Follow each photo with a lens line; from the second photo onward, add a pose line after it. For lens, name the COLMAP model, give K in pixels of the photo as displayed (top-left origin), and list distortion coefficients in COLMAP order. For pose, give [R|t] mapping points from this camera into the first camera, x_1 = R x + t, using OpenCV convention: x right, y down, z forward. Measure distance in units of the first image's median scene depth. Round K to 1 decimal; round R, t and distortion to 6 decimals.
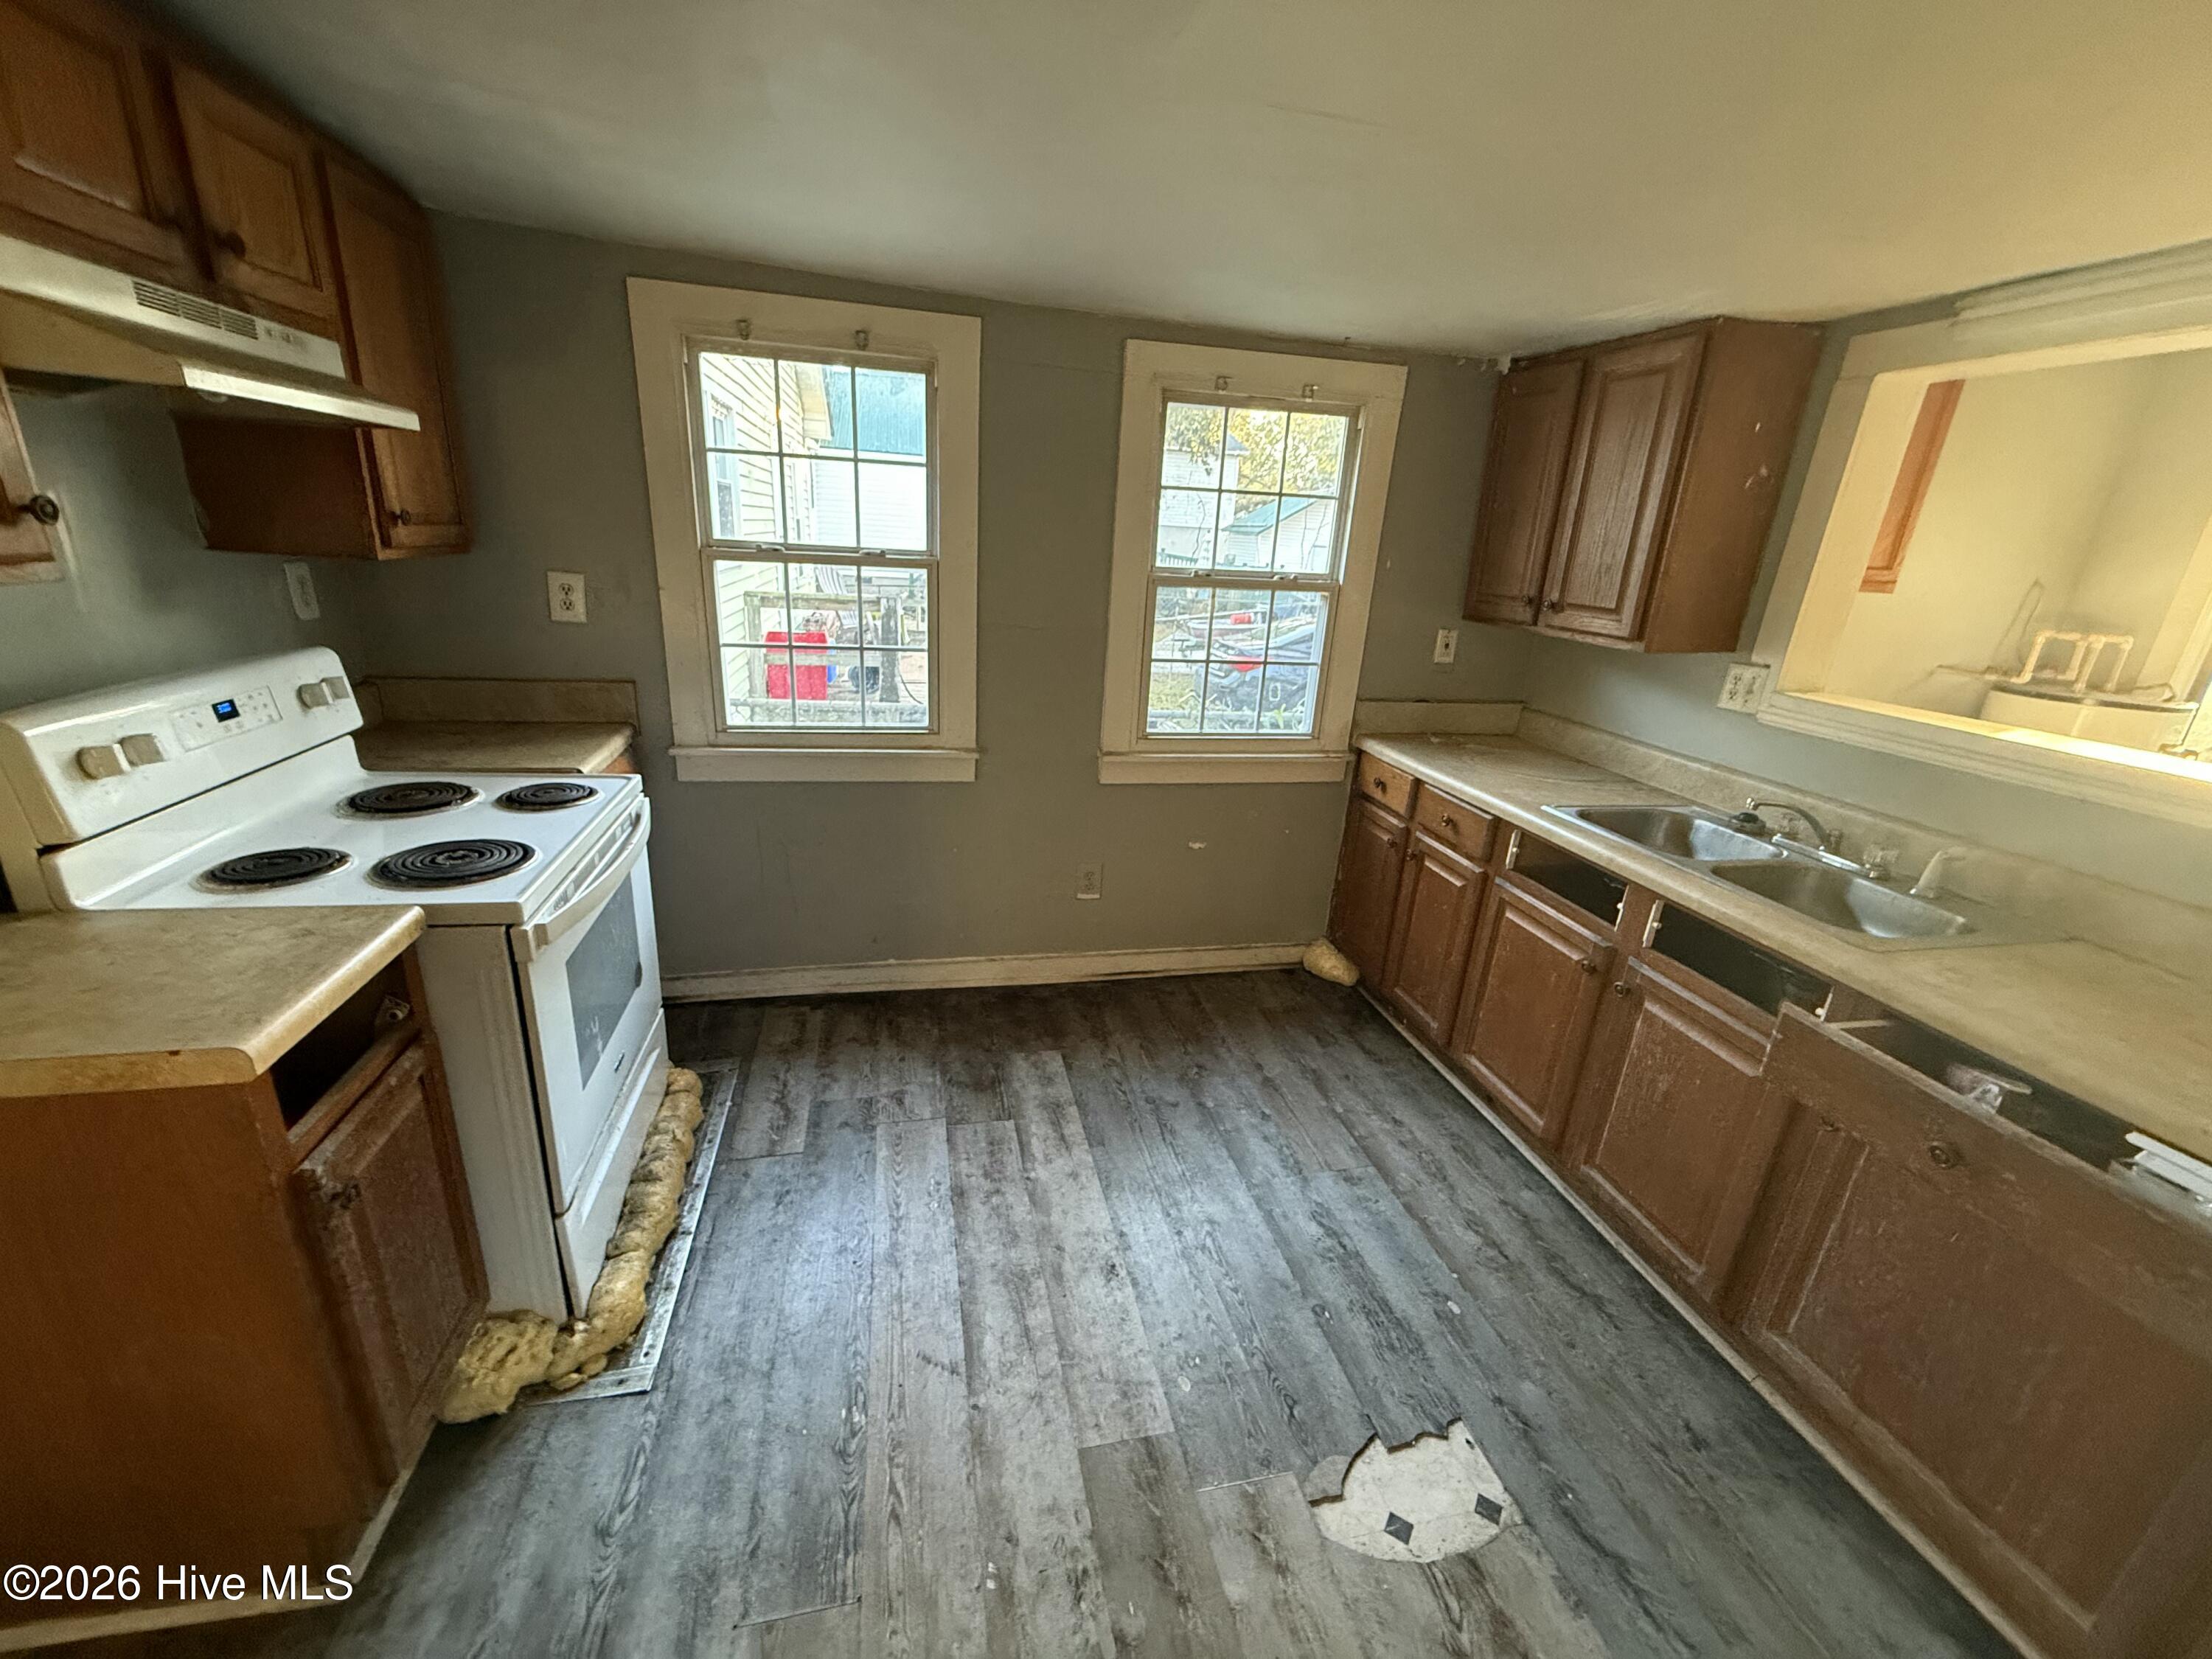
lens RADIAL K [[882.6, 0, 1100.2], [0, 882.6, 824.1], [0, 0, 1]] dist [-0.000164, 0.001318]
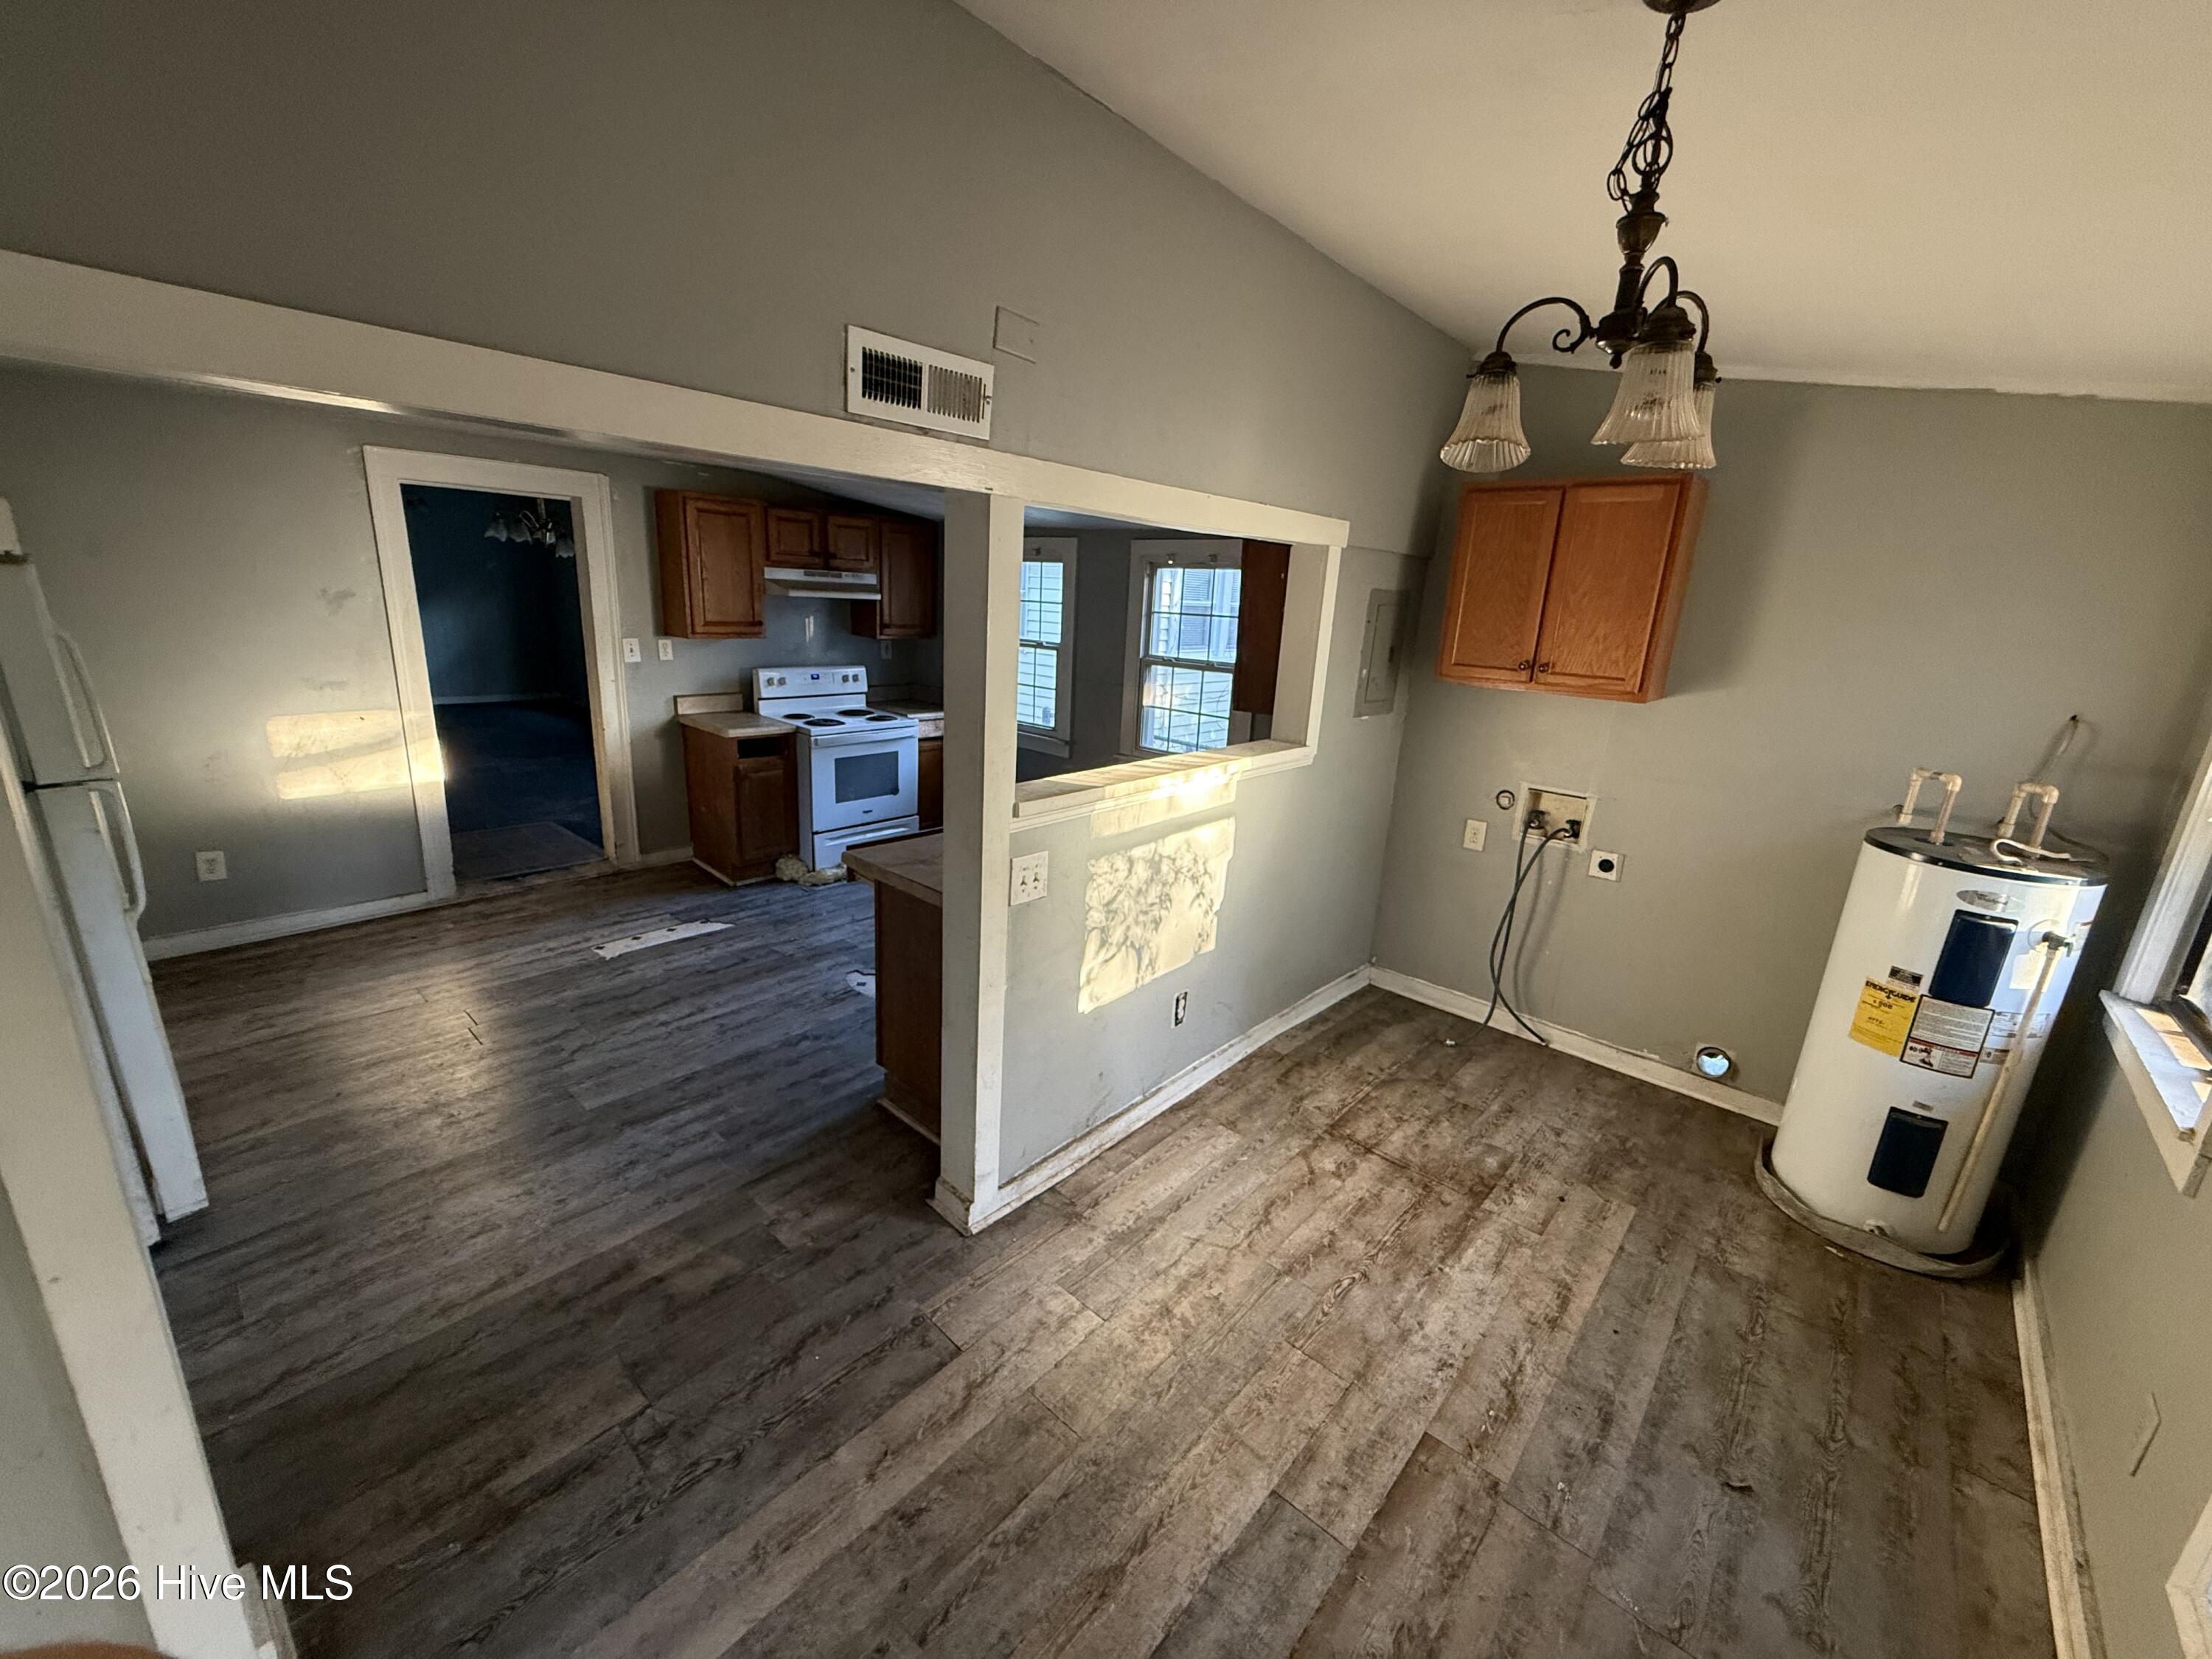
lens RADIAL K [[882.6, 0, 1100.2], [0, 882.6, 844.0], [0, 0, 1]] dist [-0.000164, 0.001318]
pose [[0.582802, 0.187746, -0.790628, 2.648141], [-0.274905, 0.961131, 0.025592, 0.109629], [0.764702, 0.202432, 0.611761, -0.175069]]
